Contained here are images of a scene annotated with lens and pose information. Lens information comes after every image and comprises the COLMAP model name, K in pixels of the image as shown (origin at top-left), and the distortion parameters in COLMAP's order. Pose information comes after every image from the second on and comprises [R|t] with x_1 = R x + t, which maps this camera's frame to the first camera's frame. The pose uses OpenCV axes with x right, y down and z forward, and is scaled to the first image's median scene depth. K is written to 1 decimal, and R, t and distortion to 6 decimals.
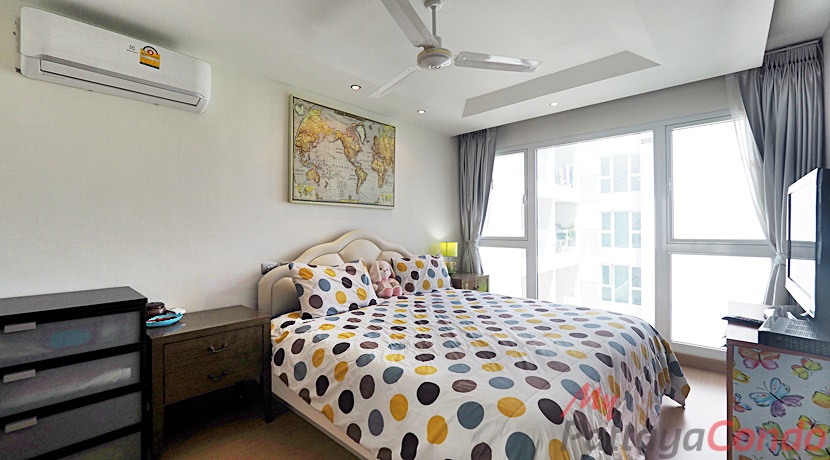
lens RADIAL K [[345.9, 0, 401.9], [0, 345.9, 226.4], [0, 0, 1]] dist [-0.018820, -0.000070]
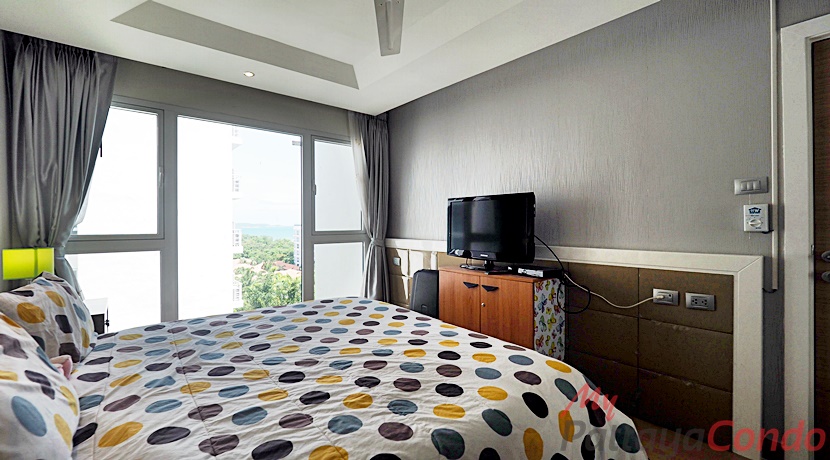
lens RADIAL K [[345.9, 0, 401.9], [0, 345.9, 226.4], [0, 0, 1]] dist [-0.018820, -0.000070]
pose [[0.123340, -0.003023, 0.992360, -0.500709], [-0.005194, 0.999980, 0.003692, 0.017890], [-0.992351, -0.005610, 0.123322, 0.741584]]
